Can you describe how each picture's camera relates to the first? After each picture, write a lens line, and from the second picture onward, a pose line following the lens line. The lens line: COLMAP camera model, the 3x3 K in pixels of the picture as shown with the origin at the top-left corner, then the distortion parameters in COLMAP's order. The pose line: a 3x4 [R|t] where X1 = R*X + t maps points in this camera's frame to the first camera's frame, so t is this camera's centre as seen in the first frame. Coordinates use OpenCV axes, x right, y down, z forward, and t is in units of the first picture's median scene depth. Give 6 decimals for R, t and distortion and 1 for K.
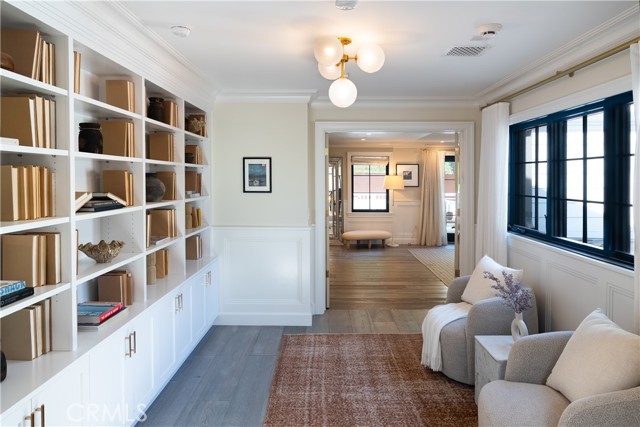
lens RADIAL K [[437.2, 0, 313.0], [0, 437.2, 200.8], [0, 0, 1]] dist [-0.004377, 0.001388]
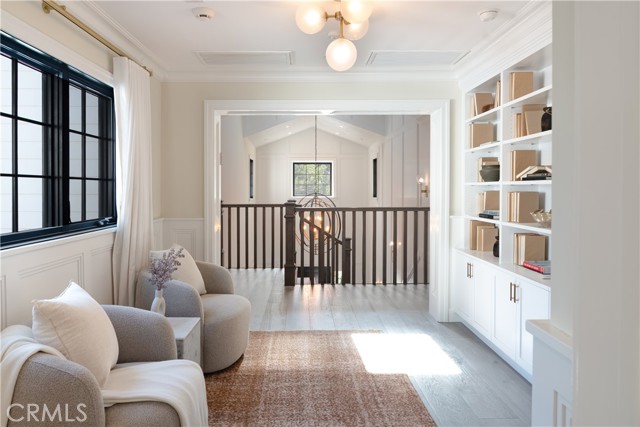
lens RADIAL K [[437.2, 0, 313.0], [0, 437.2, 200.8], [0, 0, 1]] dist [-0.004377, 0.001388]
pose [[-0.998862, 0.001765, -0.047670, 0.169103], [-0.002136, 0.996658, 0.081661, -0.018326], [0.047655, 0.081670, -0.995519, 1.856698]]
